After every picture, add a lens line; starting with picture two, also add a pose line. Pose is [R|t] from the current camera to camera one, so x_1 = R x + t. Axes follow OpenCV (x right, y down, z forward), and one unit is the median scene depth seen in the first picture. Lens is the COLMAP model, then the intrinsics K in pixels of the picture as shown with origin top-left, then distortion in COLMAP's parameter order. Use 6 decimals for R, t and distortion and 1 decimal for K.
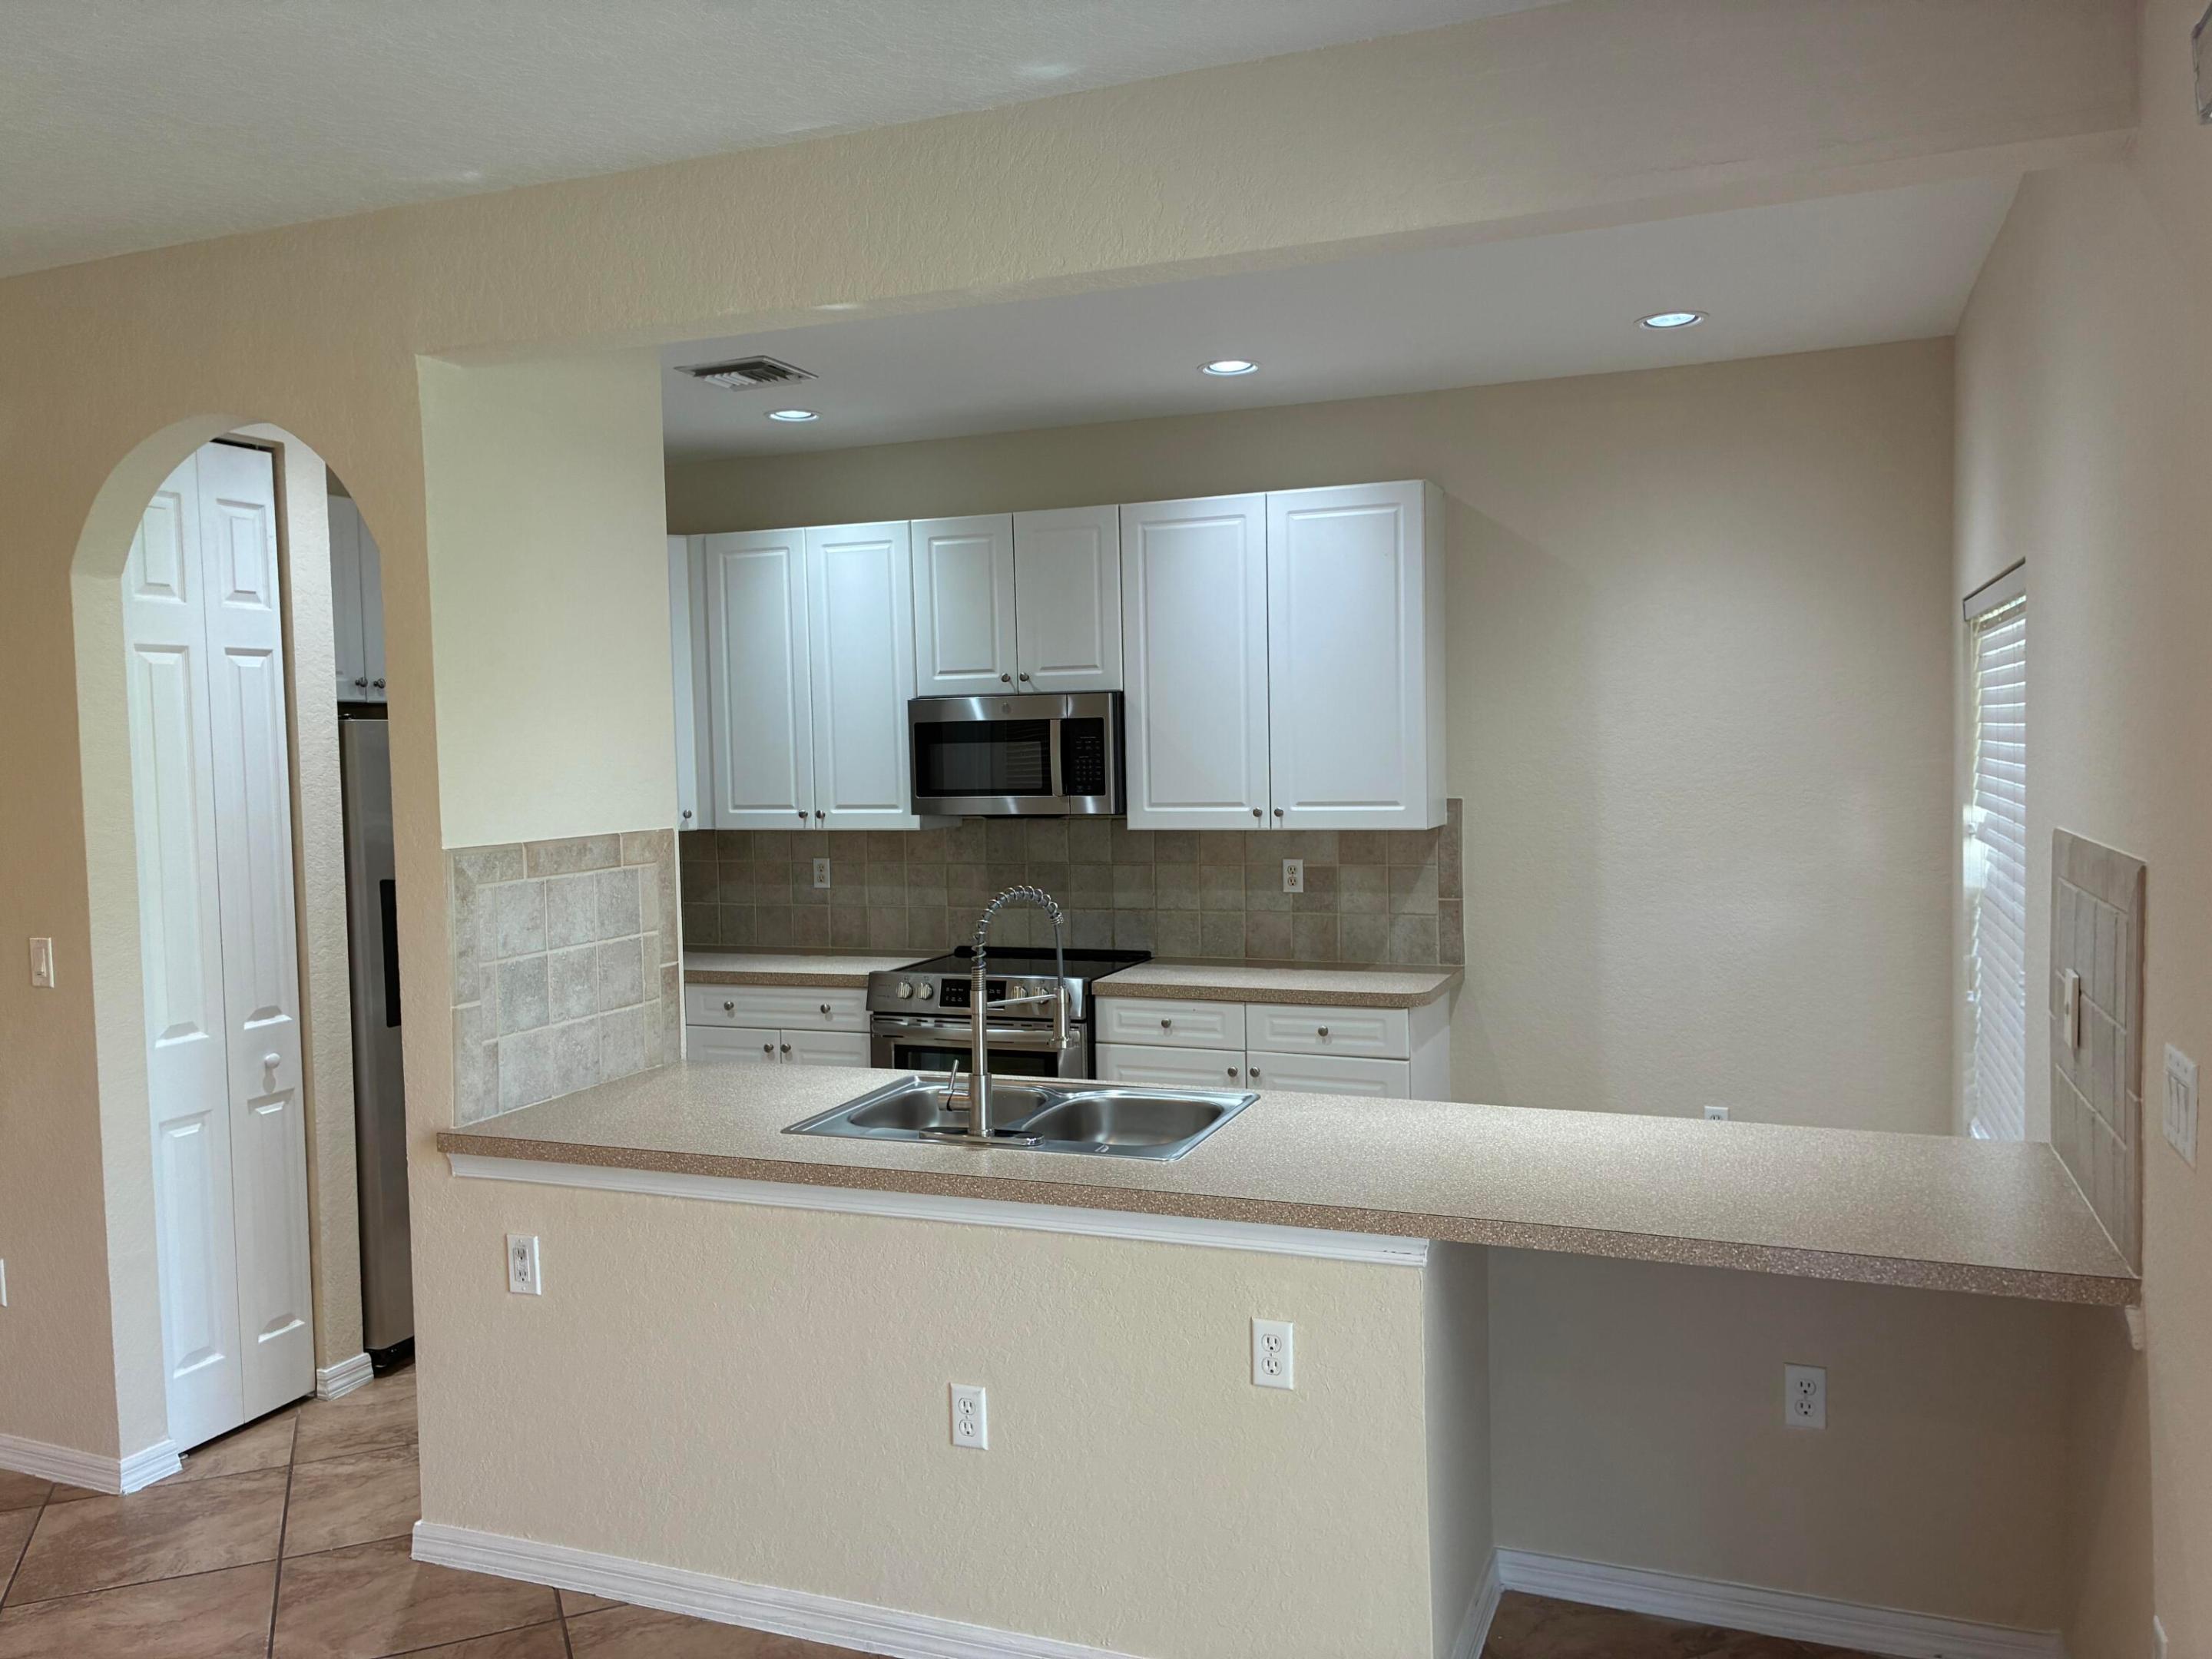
lens RADIAL K [[1669.3, 0, 1115.6], [0, 1669.3, 823.0], [0, 0, 1]] dist [0.075494, -0.113417]
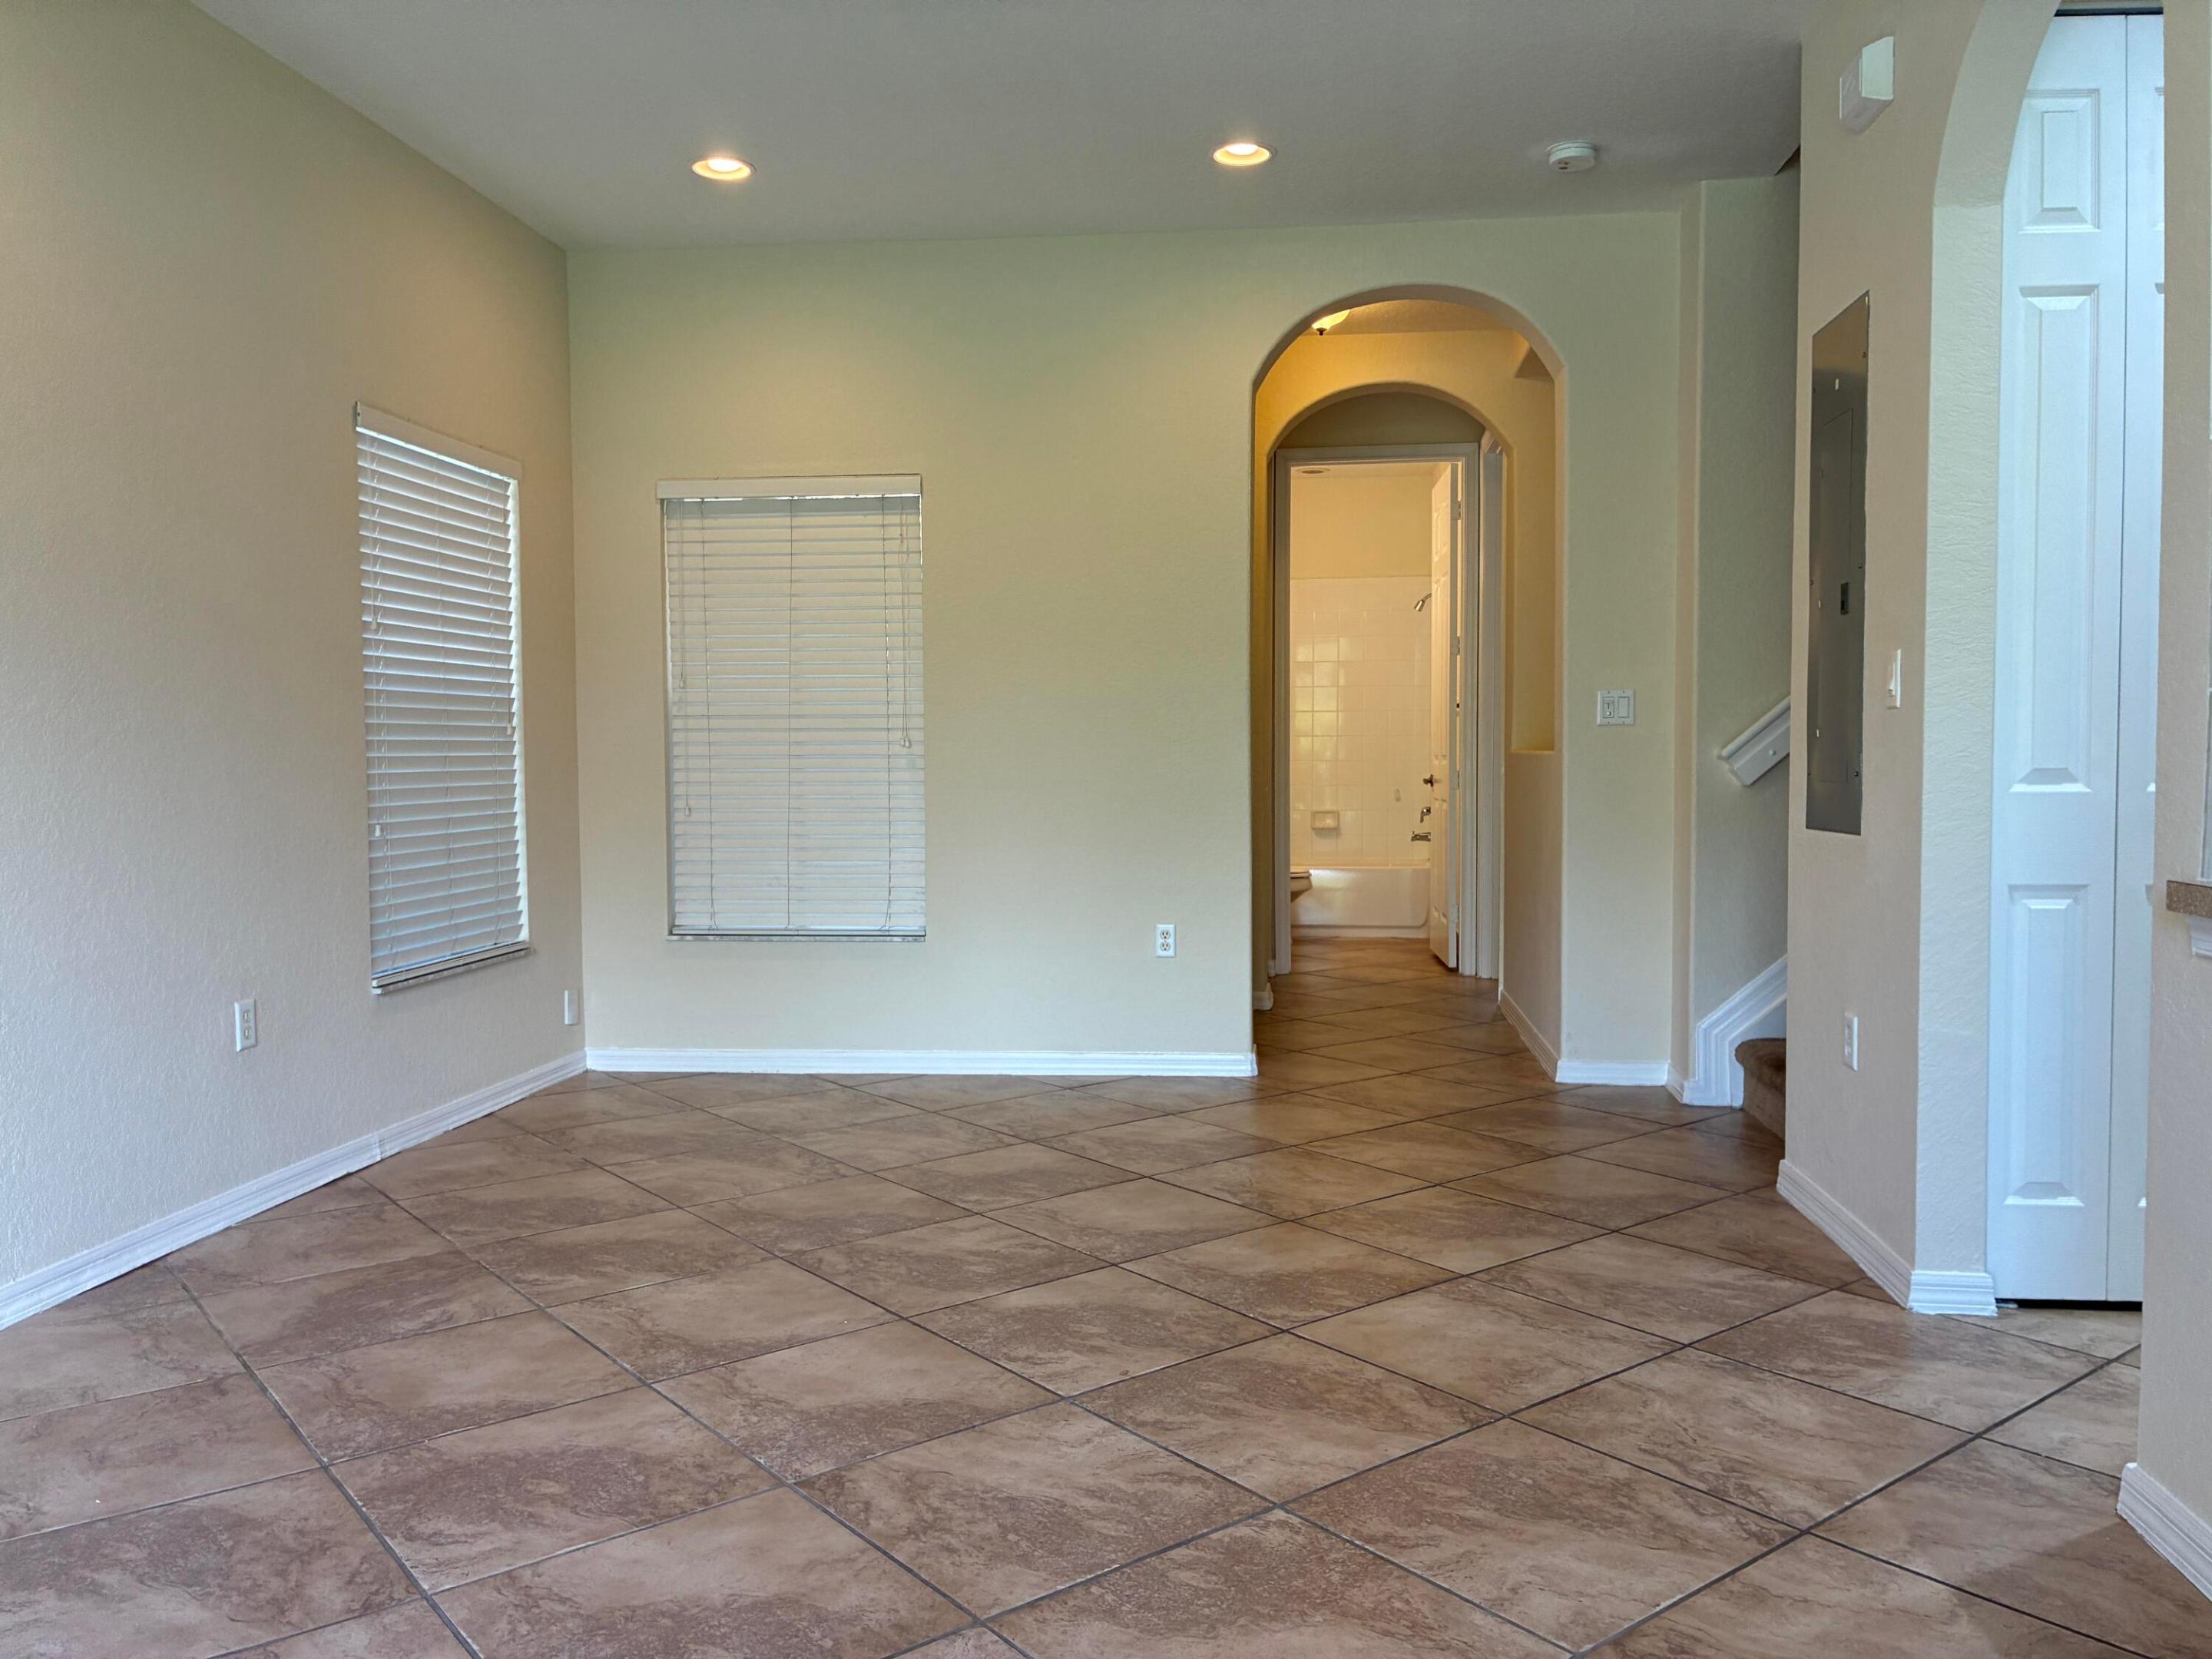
lens RADIAL K [[1688.9, 0, 1103.5], [0, 1688.9, 820.4], [0, 0, 1]] dist [0.063534, -0.063813]
pose [[0.252722, 0.061870, -0.965559, 0.114806], [-0.046725, 0.997569, 0.051691, 0.123866], [0.966410, 0.032052, 0.254998, 0.369035]]
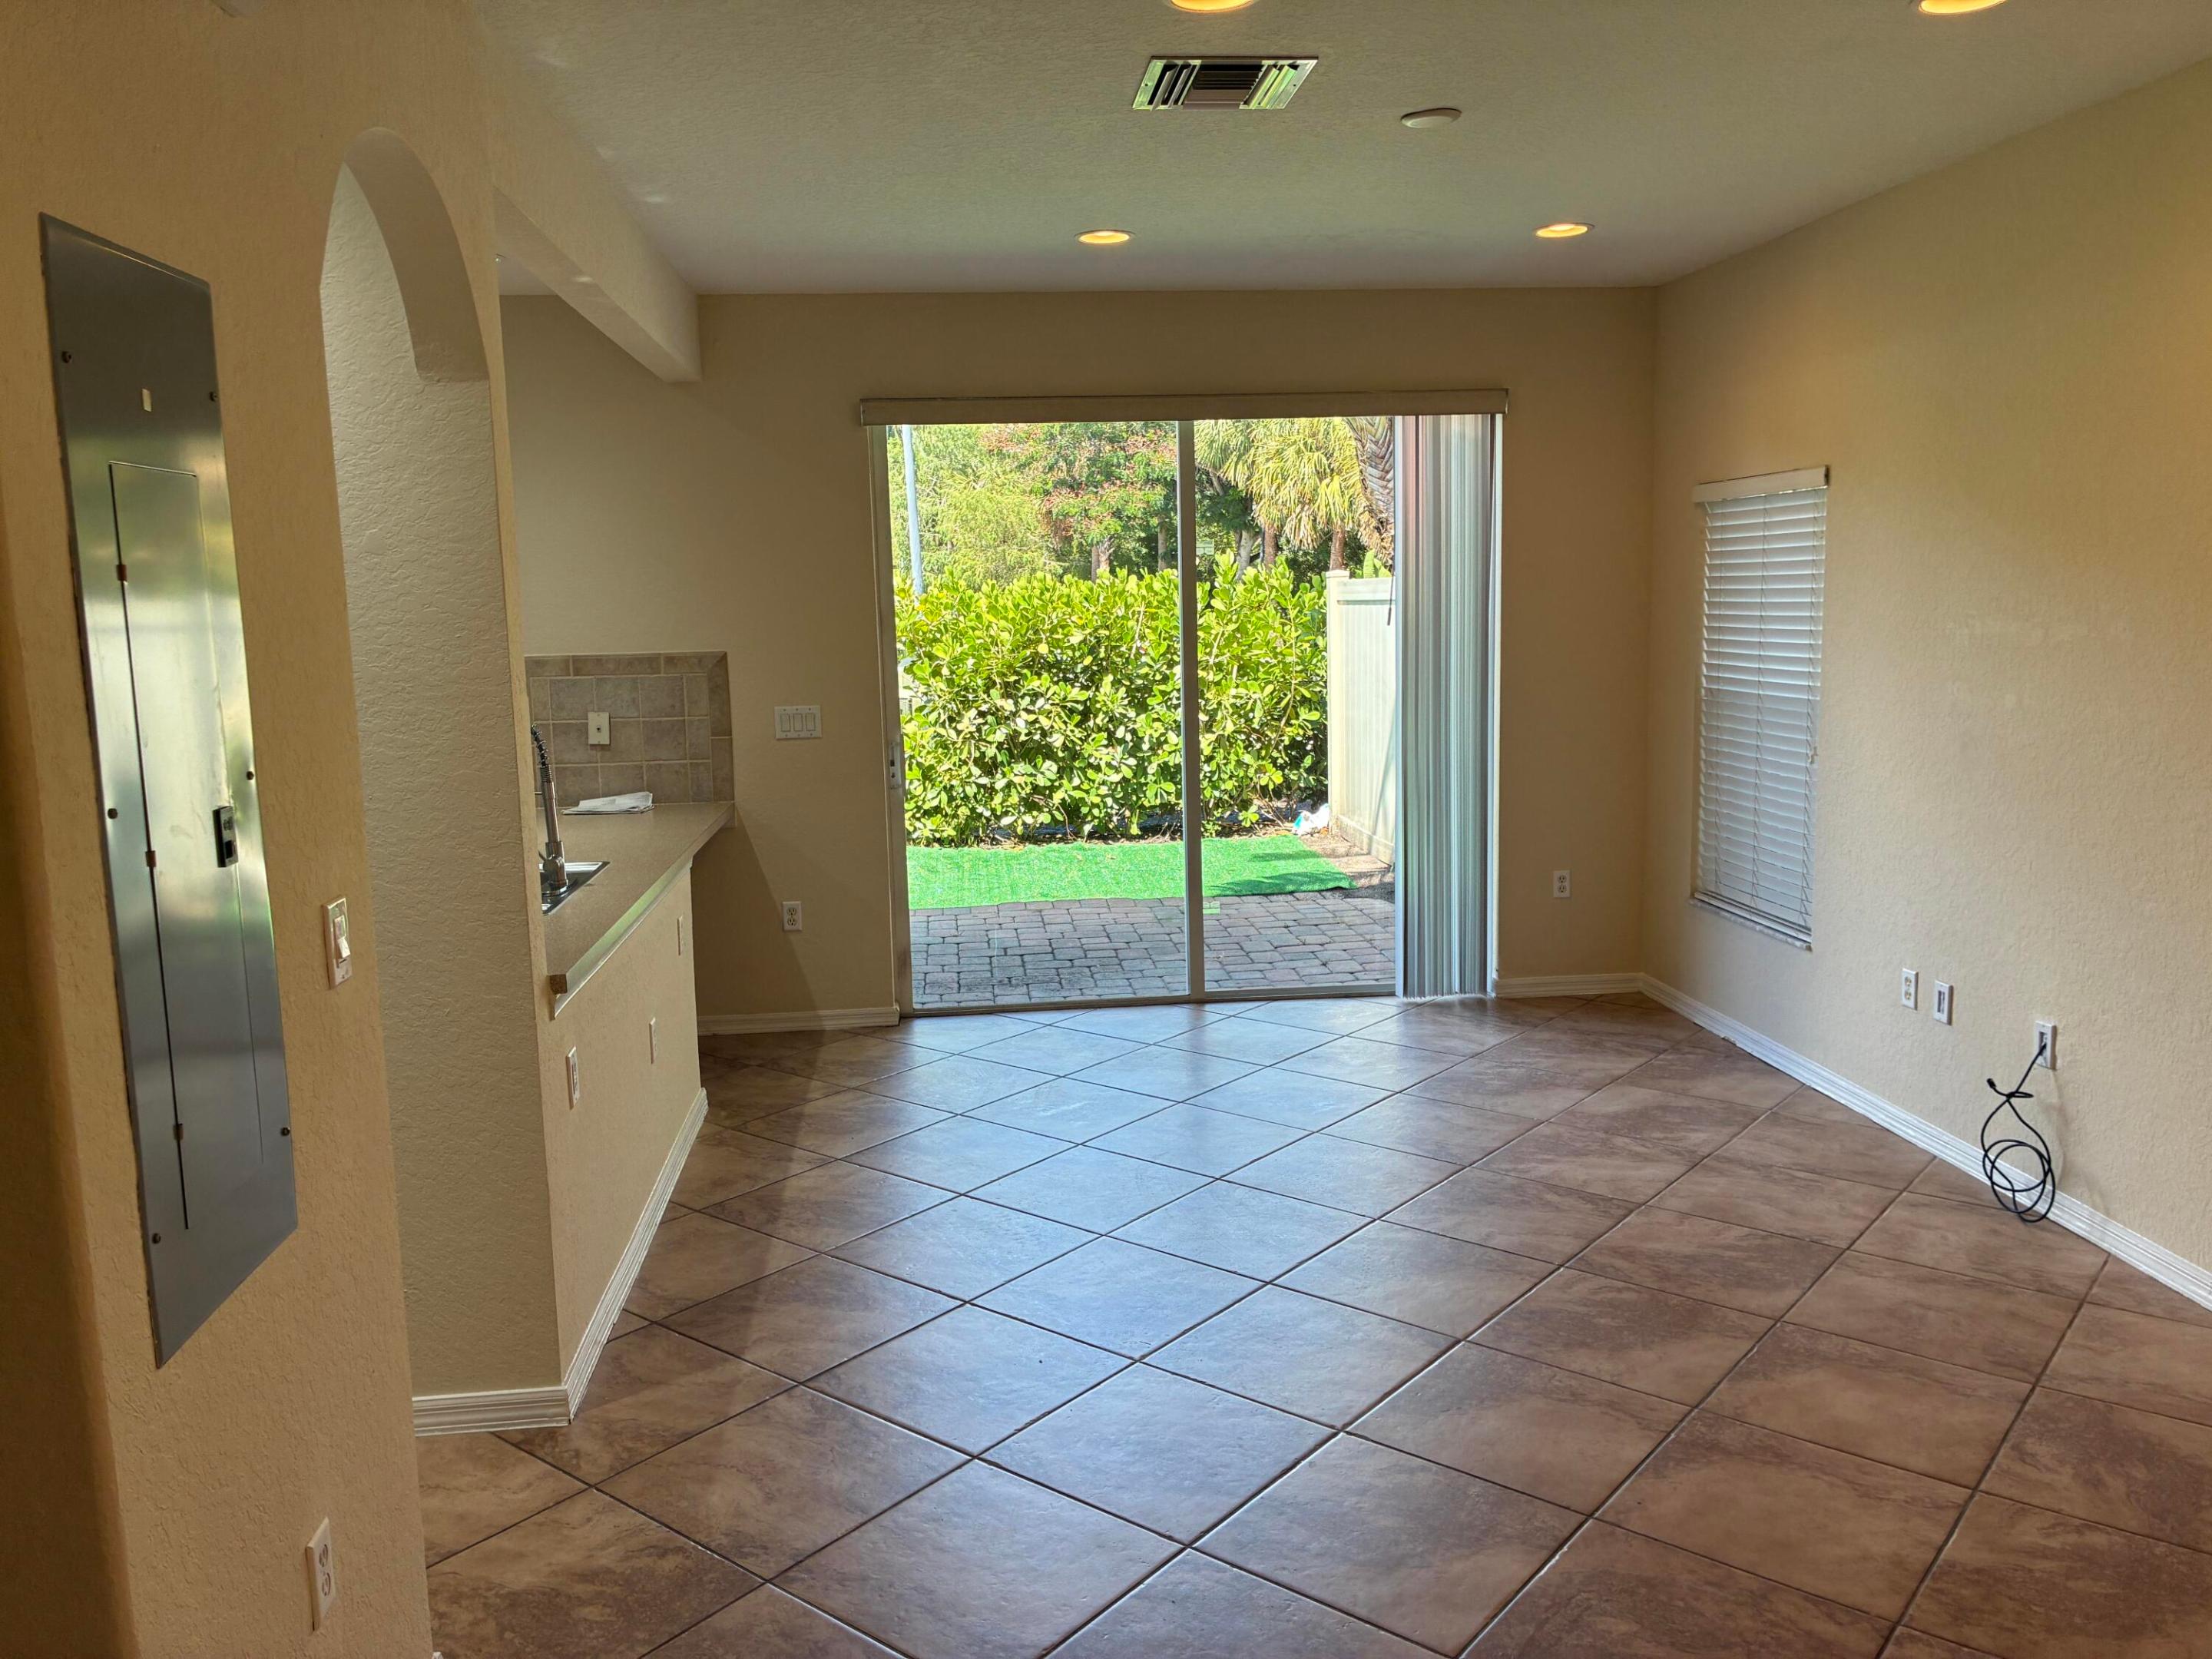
lens RADIAL K [[1666.4, 0, 1104.9], [0, 1666.4, 813.7], [0, 0, 1]] dist [0.026270, -0.001326]
pose [[-0.461812, -0.084292, 0.882964, -1.227617], [0.075618, 0.988108, 0.133879, -0.019809], [-0.883749, 0.128595, -0.449946, 0.985539]]
